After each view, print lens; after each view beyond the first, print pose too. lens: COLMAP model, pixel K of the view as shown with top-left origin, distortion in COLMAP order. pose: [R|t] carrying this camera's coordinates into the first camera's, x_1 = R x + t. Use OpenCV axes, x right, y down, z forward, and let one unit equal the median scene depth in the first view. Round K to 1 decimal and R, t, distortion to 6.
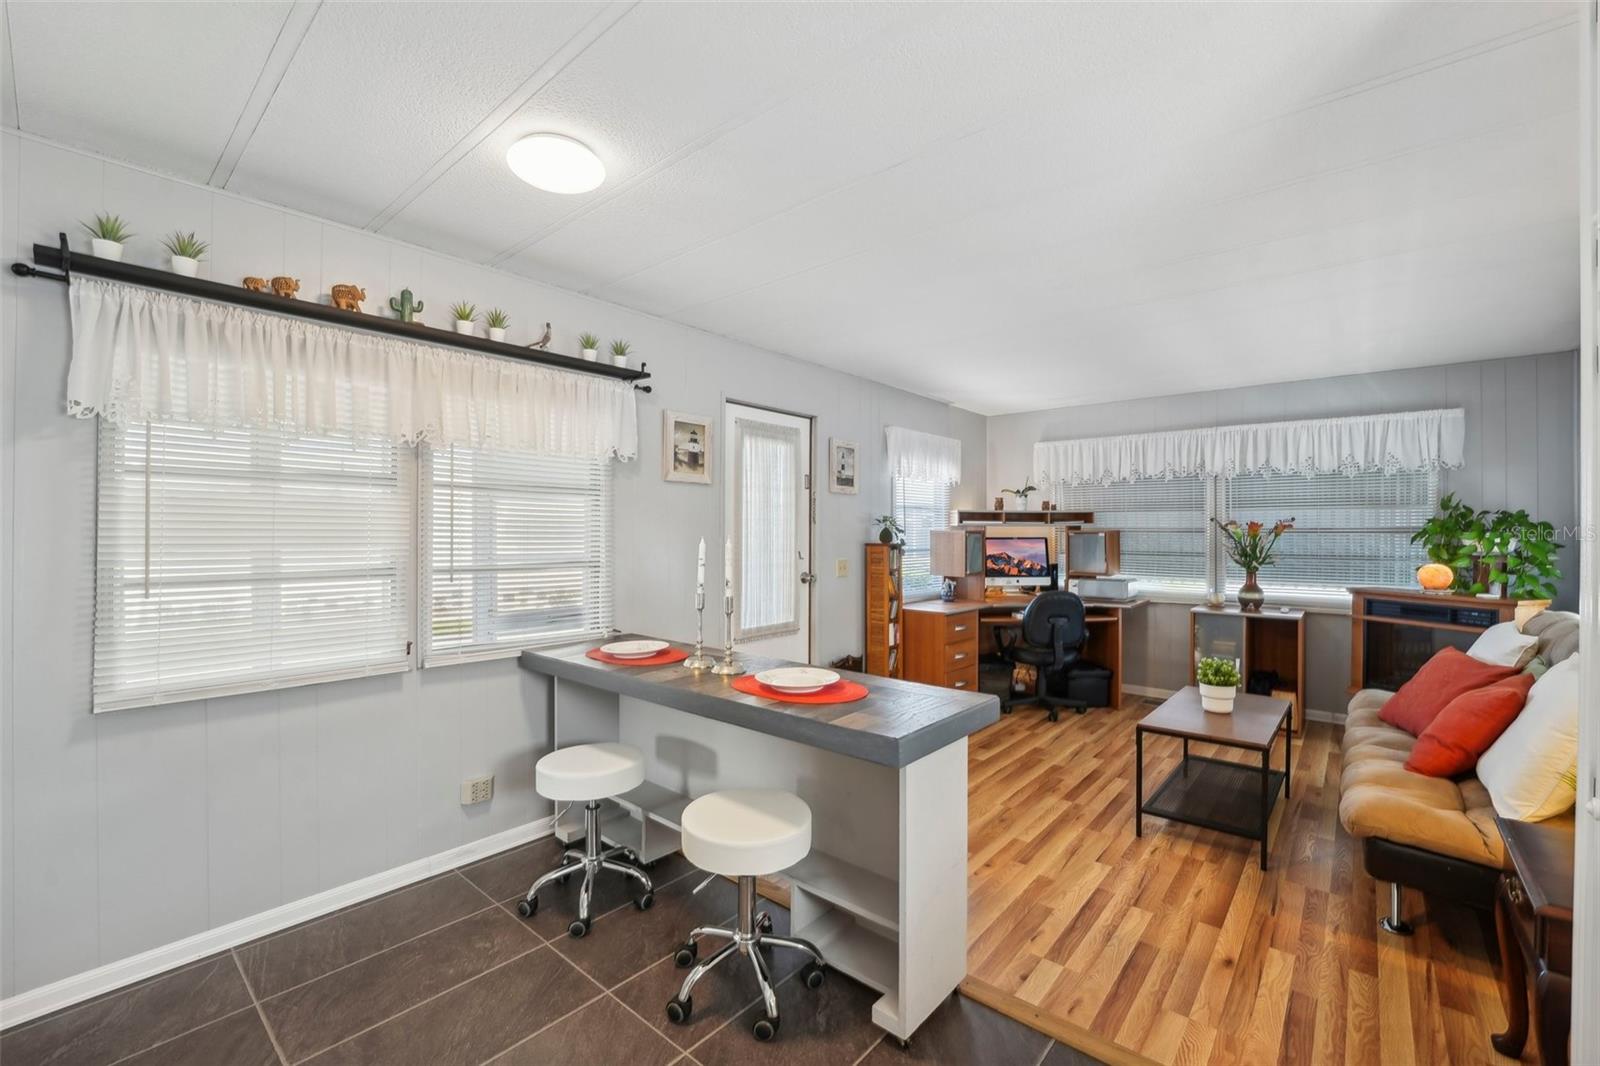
lens RADIAL K [[665.4, 0, 804.1], [0, 665.4, 528.7], [0, 0, 1]] dist [-0.025122, 0.000212]
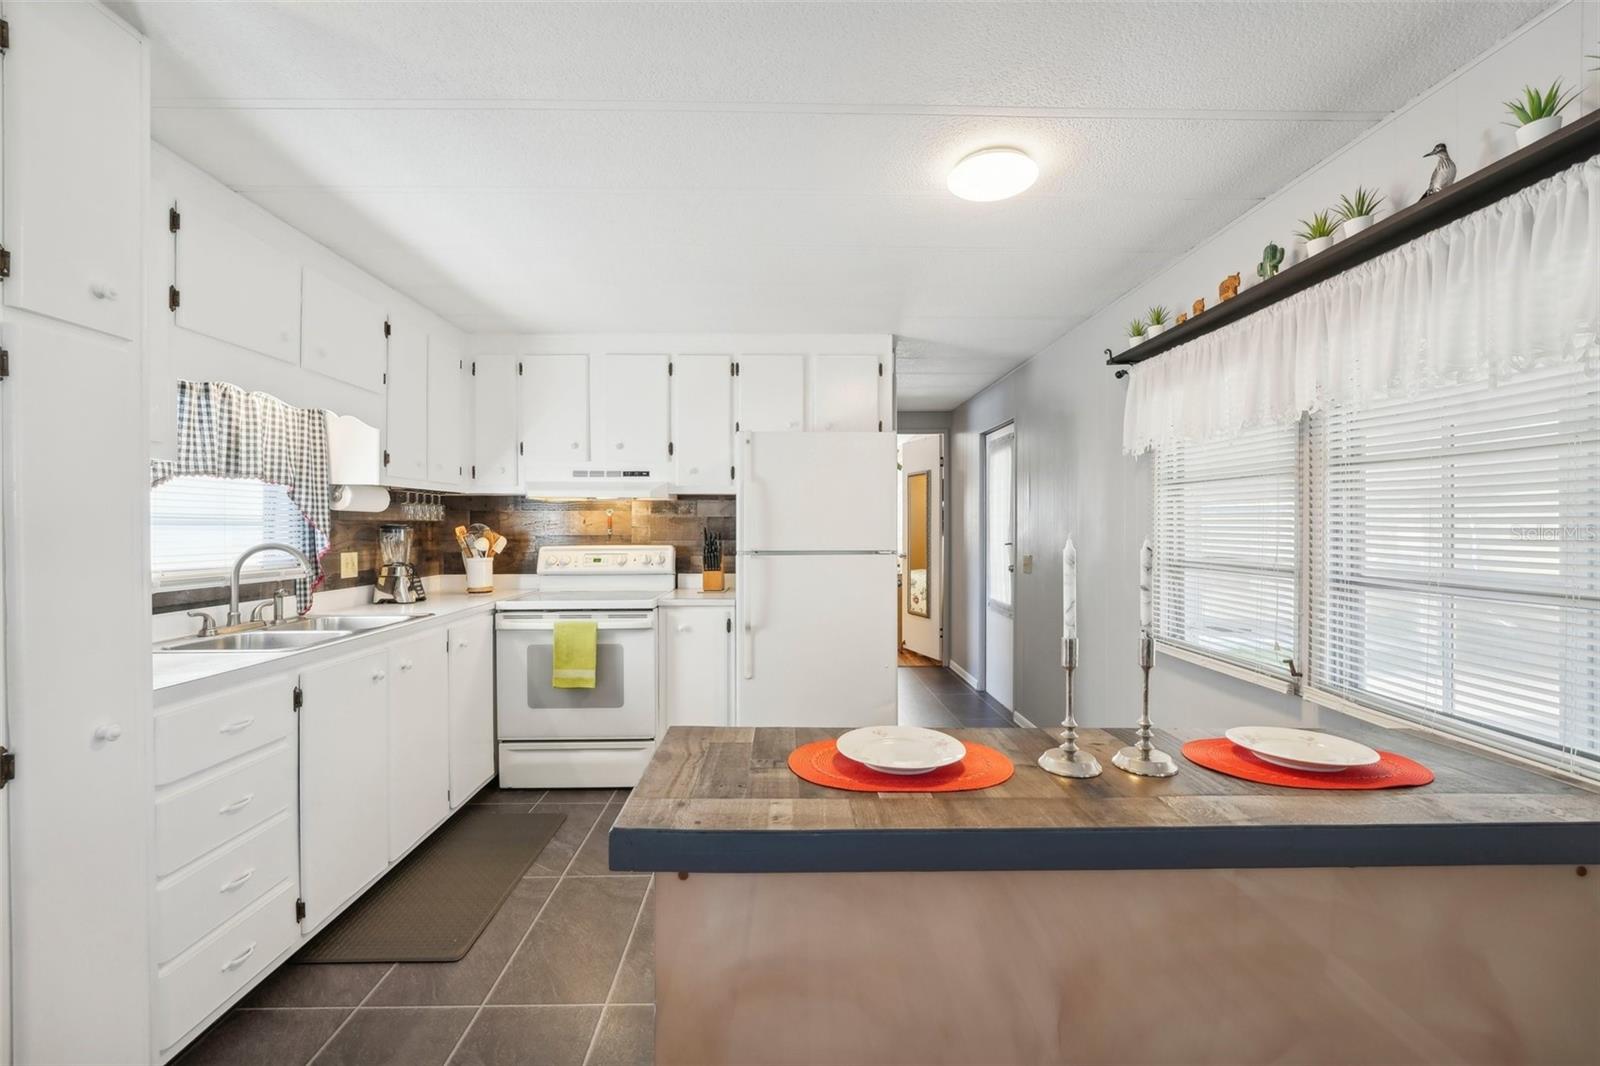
lens RADIAL K [[662.7, 0, 800.0], [0, 662.7, 533.0], [0, 0, 1]] dist [-0.024690, 0.000491]
pose [[-0.749551, 0.004873, -0.661928, 0.214862], [0.002295, 0.999986, 0.004763, 0.003694], [0.661942, 0.002052, -0.749552, 0.632975]]
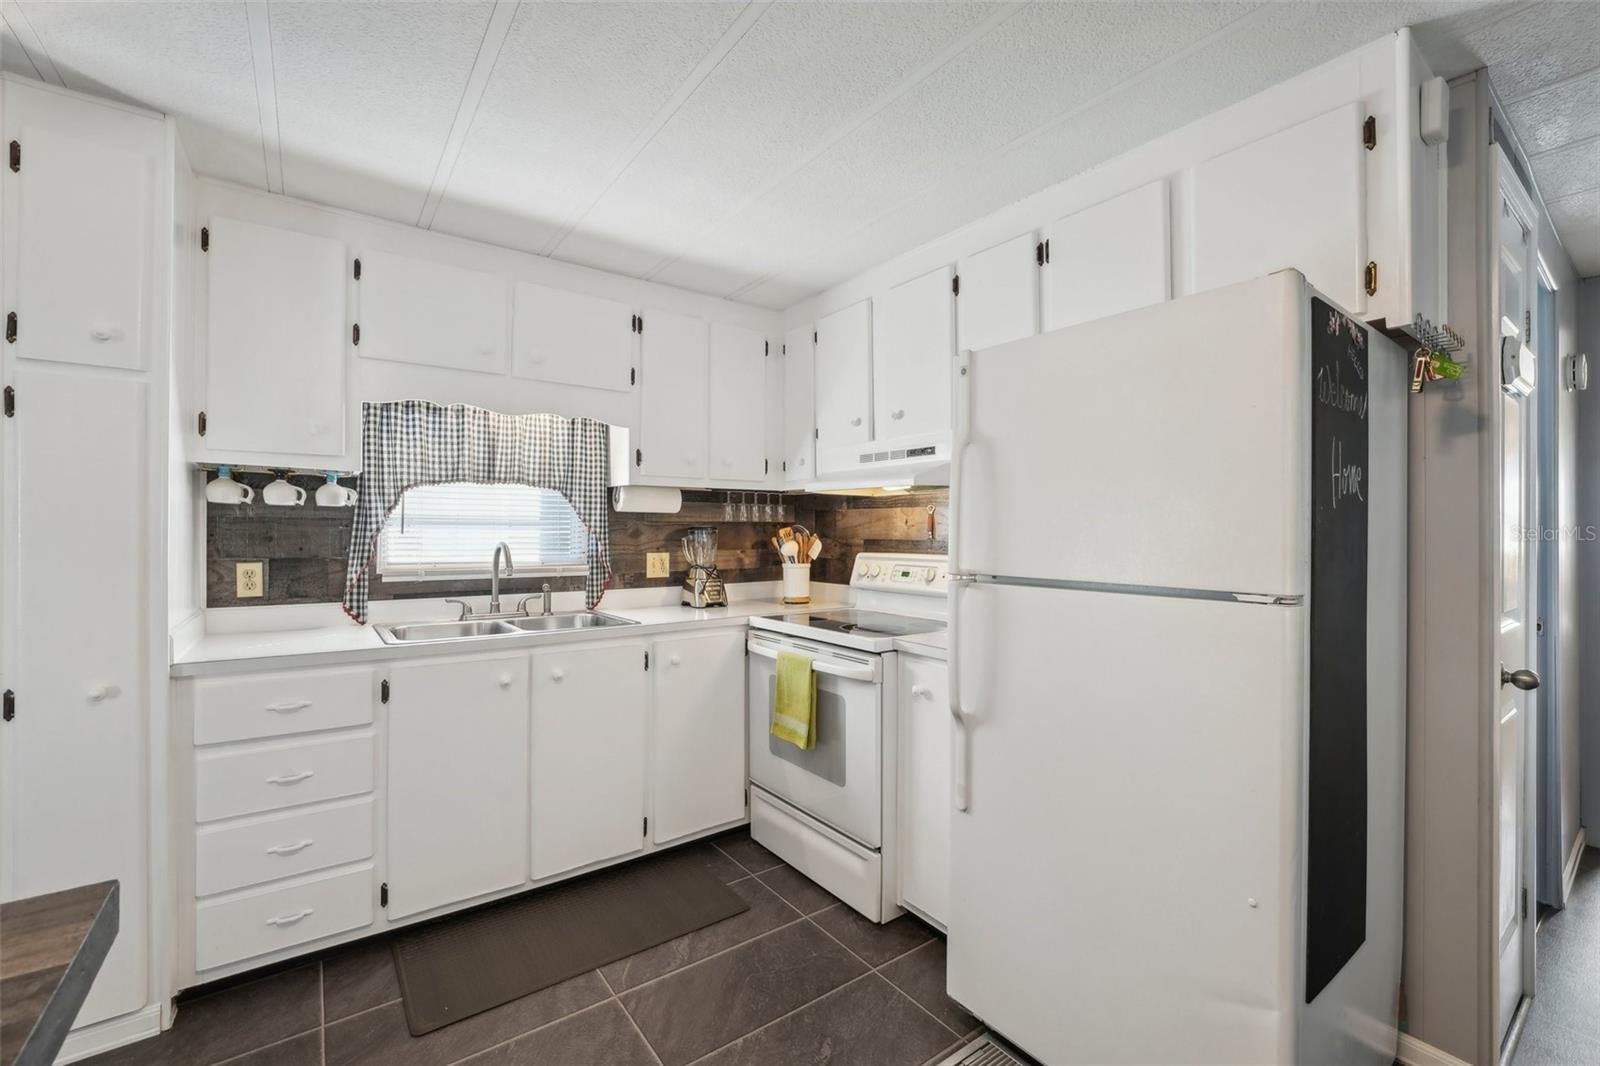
lens RADIAL K [[677.2, 0, 773.3], [0, 677.2, 531.3], [0, 0, 1]] dist [-0.012647, 0.000507]
pose [[-0.970054, -0.006169, 0.242811, -0.185039], [-0.006341, 0.999980, 0.000070, 0.002419], [-0.242806, -0.001472, -0.970074, 0.478195]]
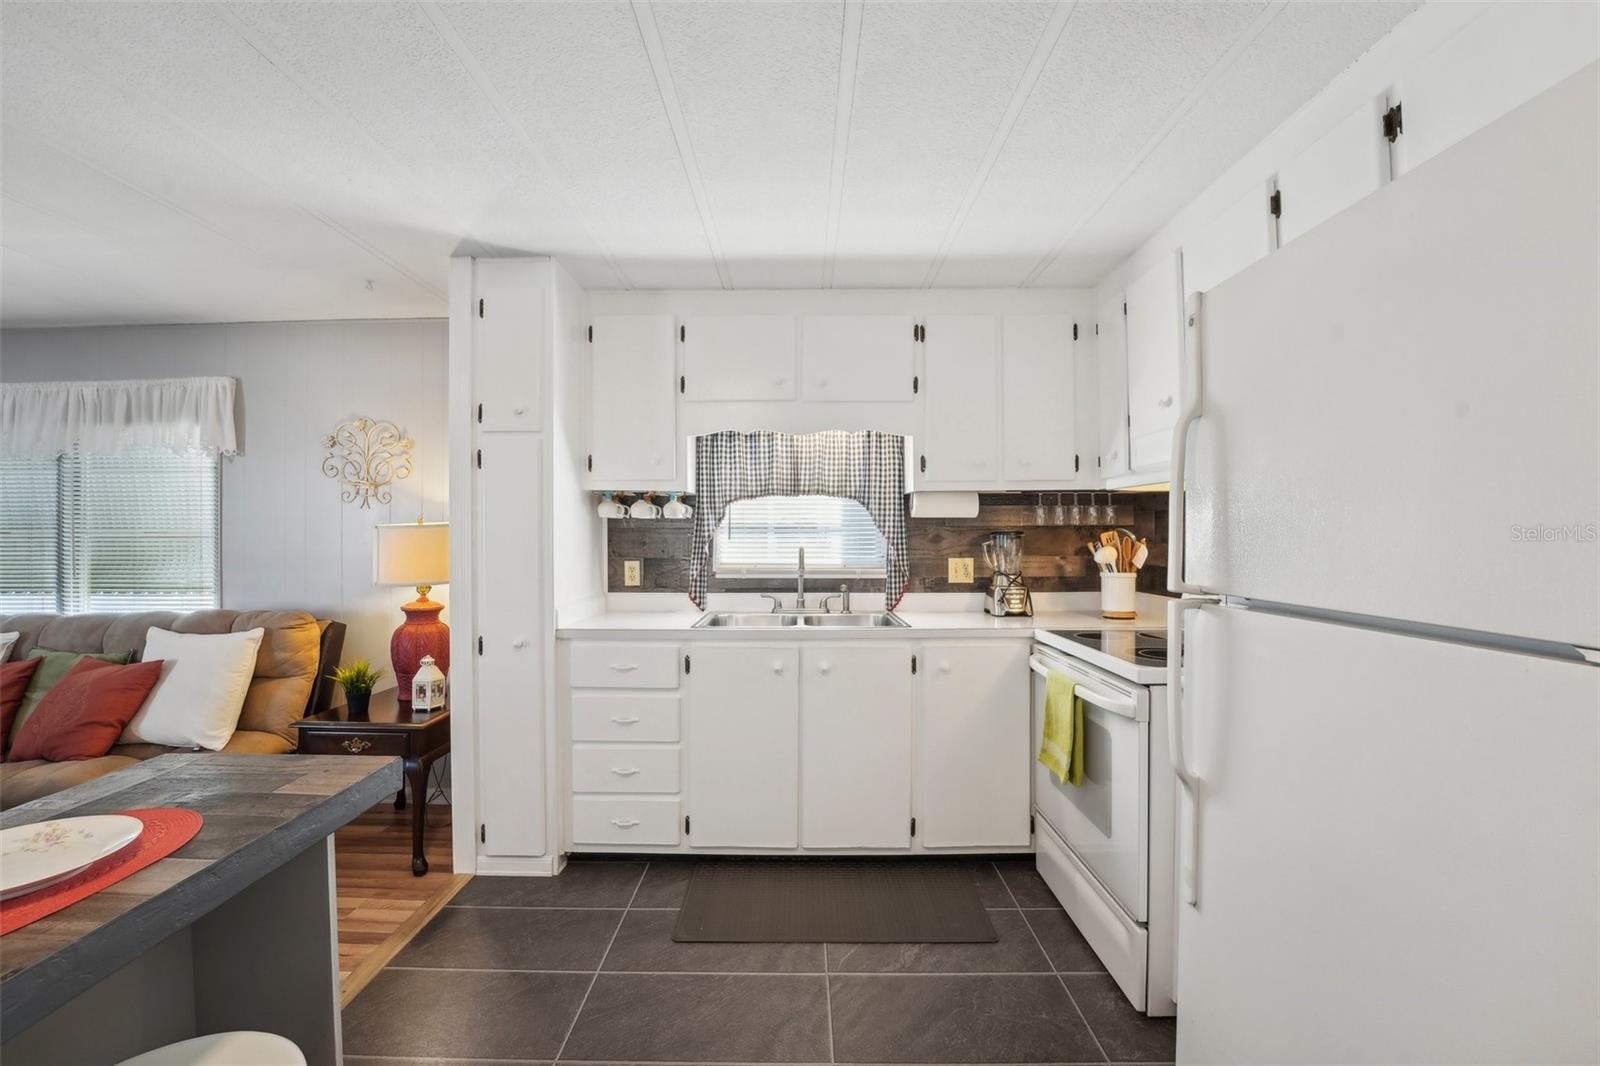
lens RADIAL K [[643.8, 0, 771.9], [0, 643.8, 537.3], [0, 0, 1]] dist [-0.022456, 0.000295]
pose [[-0.636094, -0.002606, 0.771607, -0.289655], [0.000289, 0.999993, 0.003616, 0.001708], [-0.771611, 0.002523, -0.636089, 0.393232]]
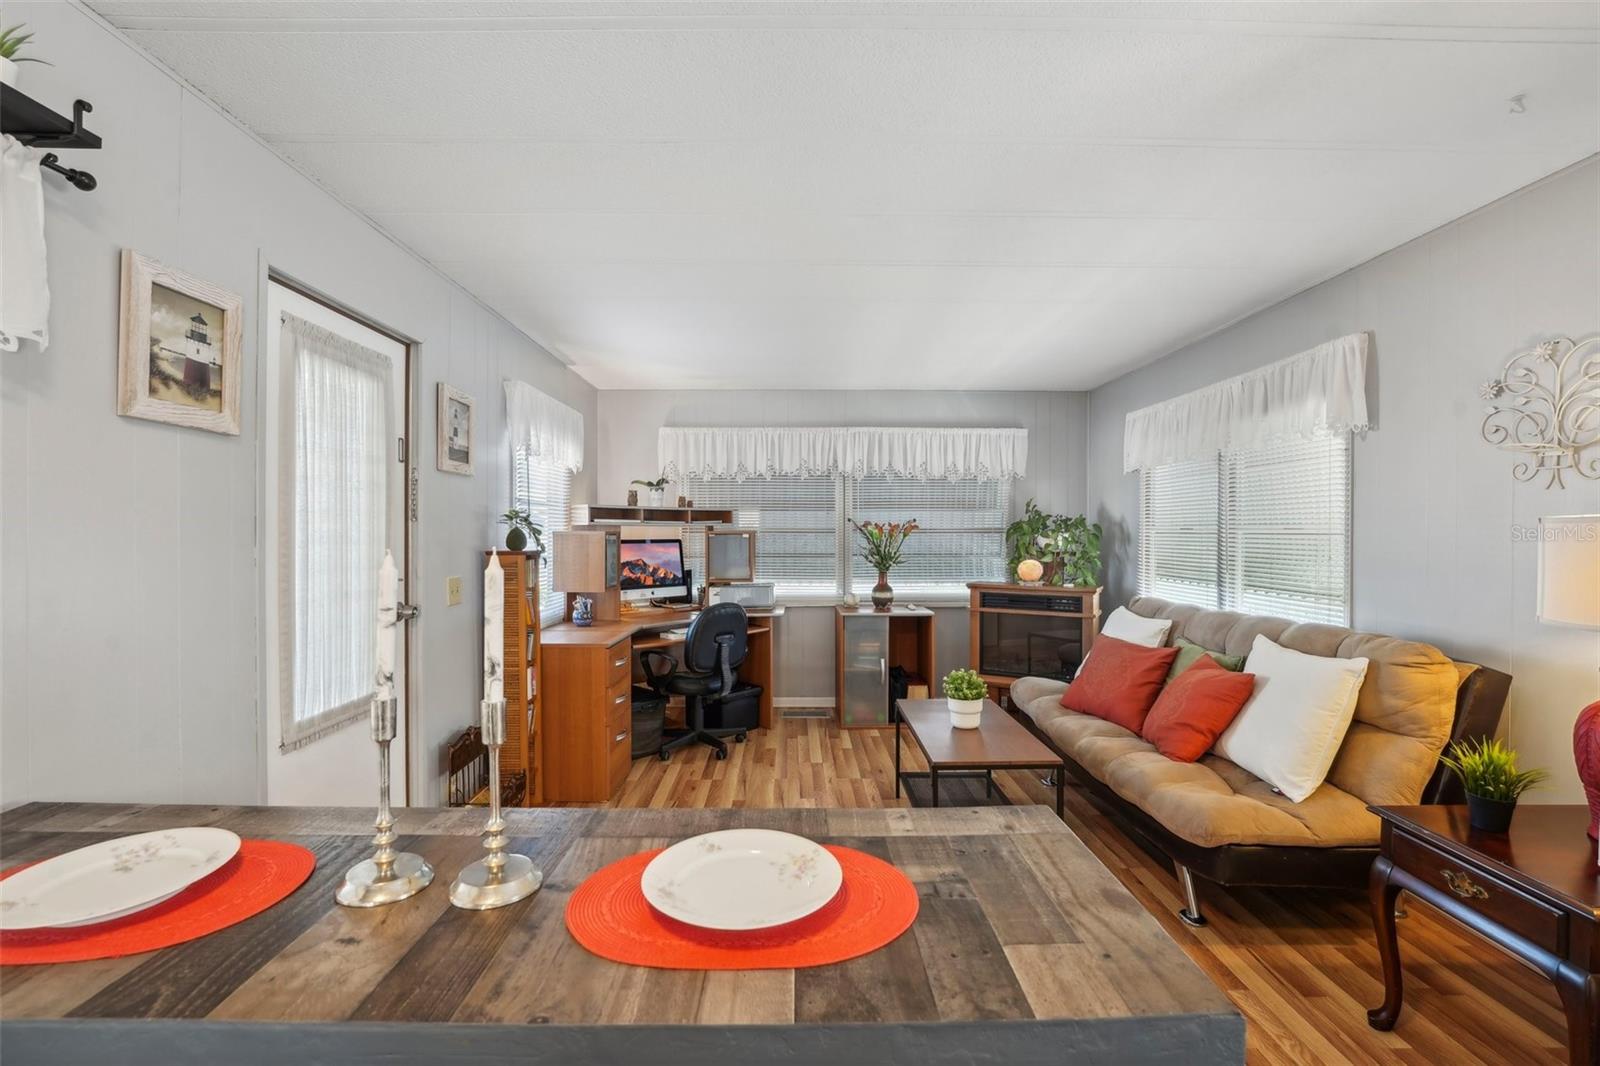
lens RADIAL K [[684.6, 0, 800.0], [0, 684.6, 533.0], [0, 0, 1]] dist [-0.043457, 0.007362]
pose [[0.750908, -0.003195, 0.660399, -0.120551], [-0.001339, 0.999979, 0.006361, -0.000668], [-0.660405, -0.005661, 0.750888, 0.295645]]
